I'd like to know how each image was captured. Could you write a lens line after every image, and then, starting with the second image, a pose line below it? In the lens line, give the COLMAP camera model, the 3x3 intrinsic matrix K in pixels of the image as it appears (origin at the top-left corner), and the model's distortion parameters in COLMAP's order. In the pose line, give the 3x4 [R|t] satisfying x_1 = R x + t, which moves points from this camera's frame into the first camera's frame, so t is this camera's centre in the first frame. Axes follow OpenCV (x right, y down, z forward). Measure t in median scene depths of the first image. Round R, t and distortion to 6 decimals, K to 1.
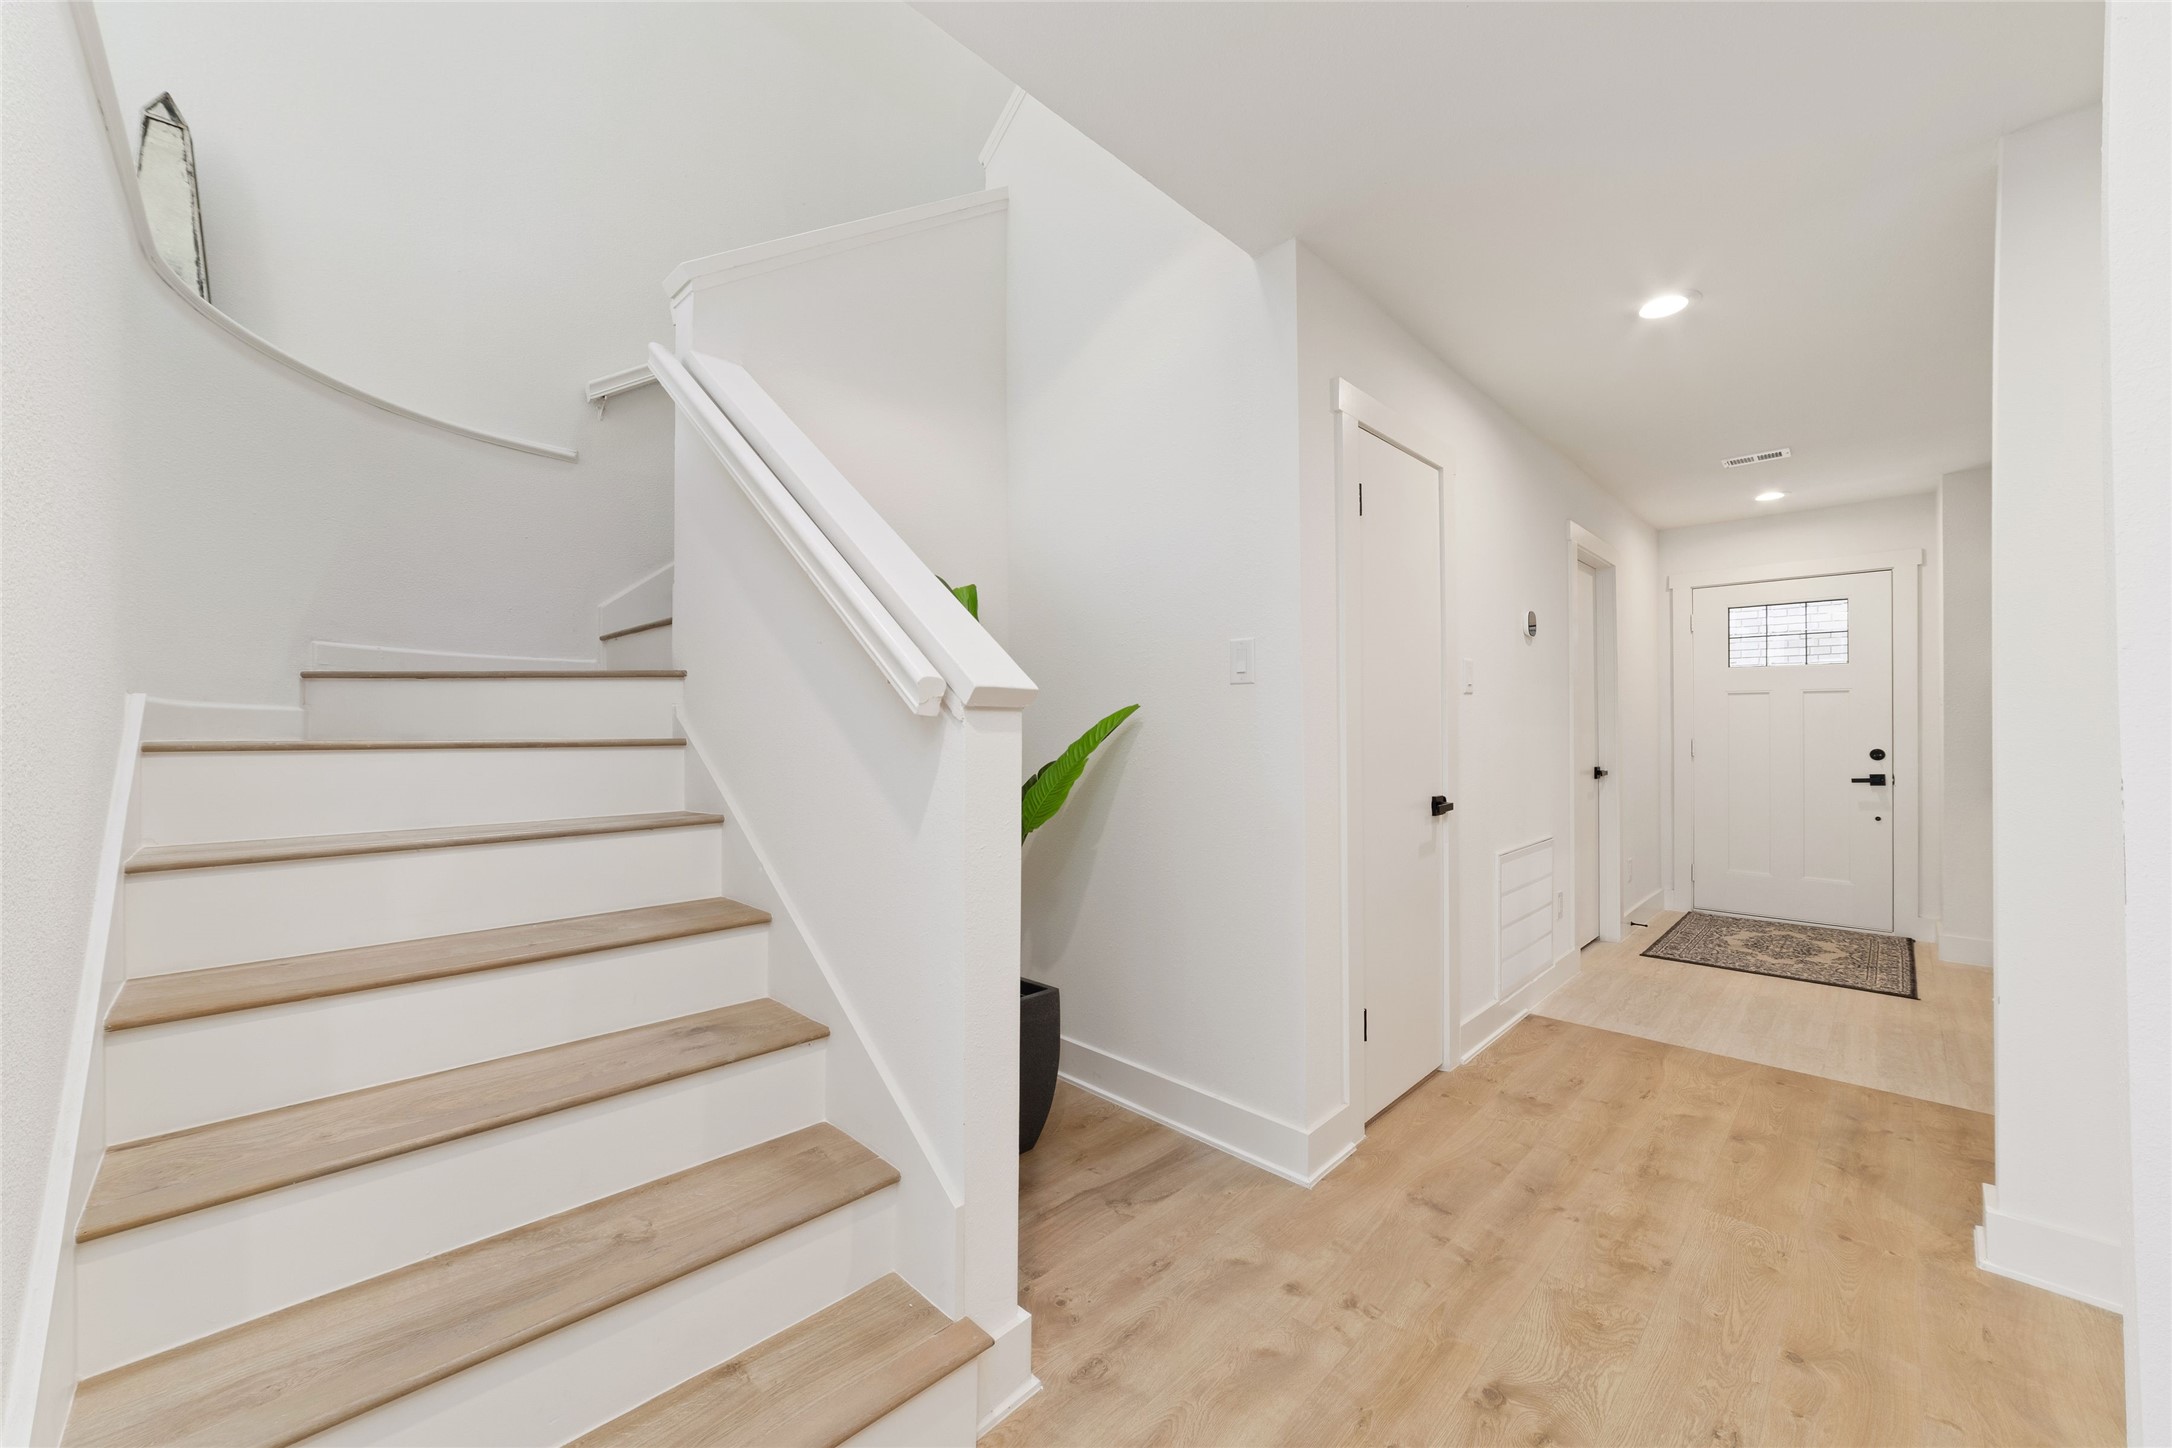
lens RADIAL K [[816.1, 0, 1085.4], [0, 816.1, 725.0], [0, 0, 1]] dist [-0.000019, 0.000181]
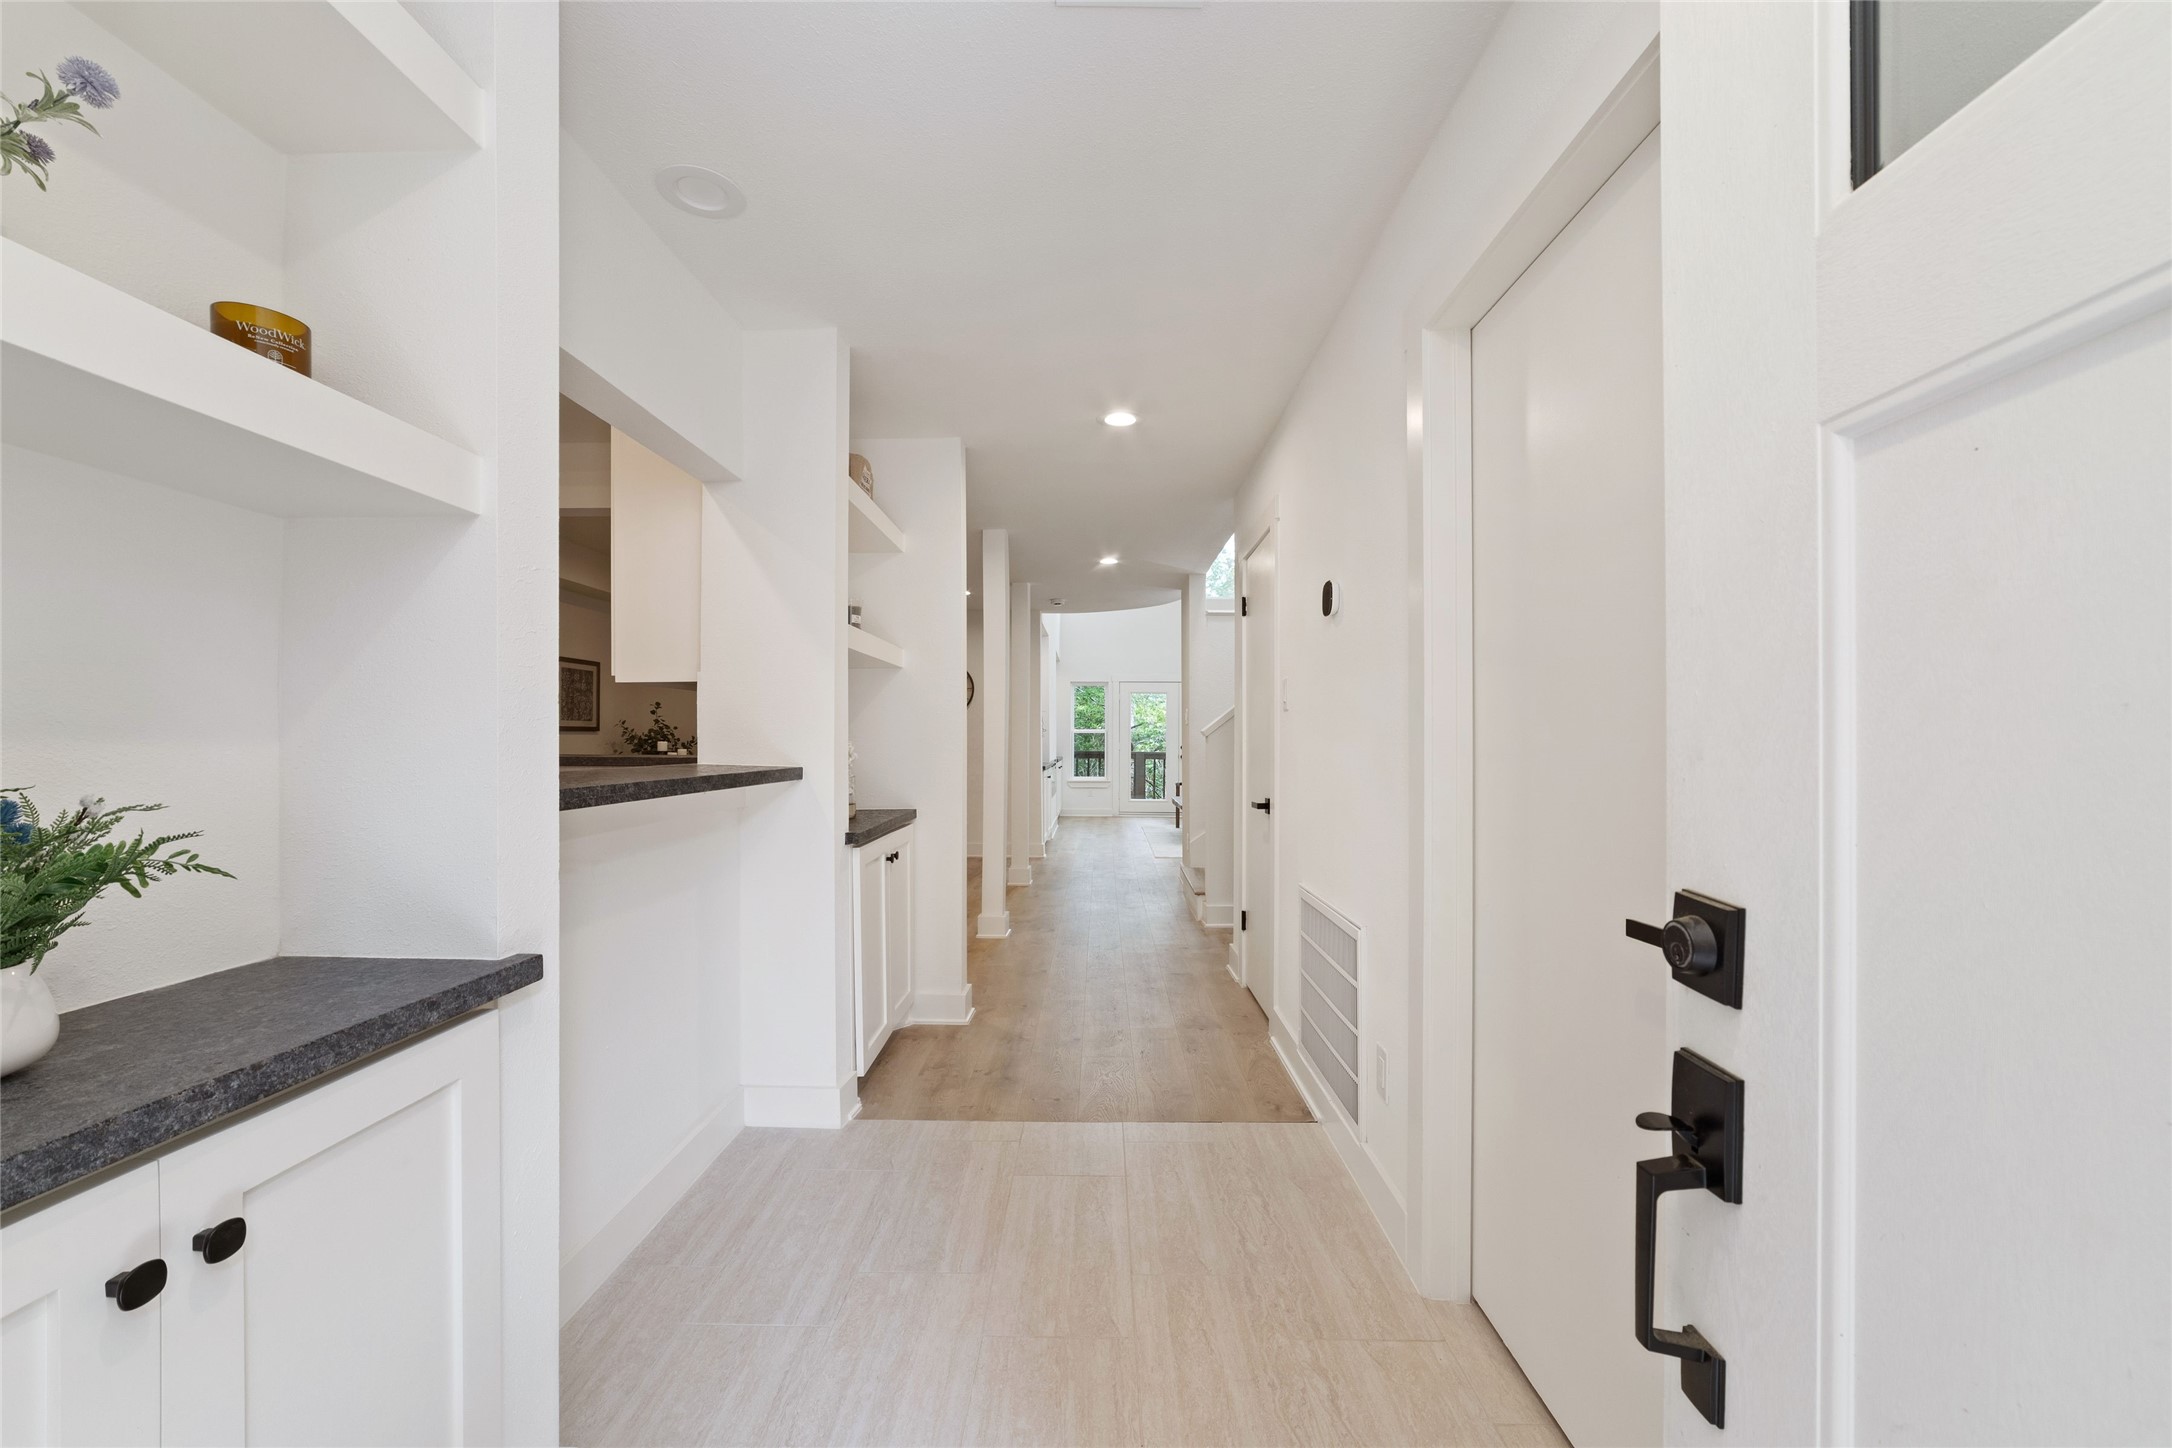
lens RADIAL K [[816.1, 0, 1085.9], [0, 816.1, 735.4], [0, 0, 1]] dist [-0.000019, 0.000181]
pose [[-0.719196, -0.003810, -0.694797, 1.368236], [0.001720, 0.999972, -0.007264, 0.007542], [0.694805, -0.006420, -0.719170, 1.569755]]
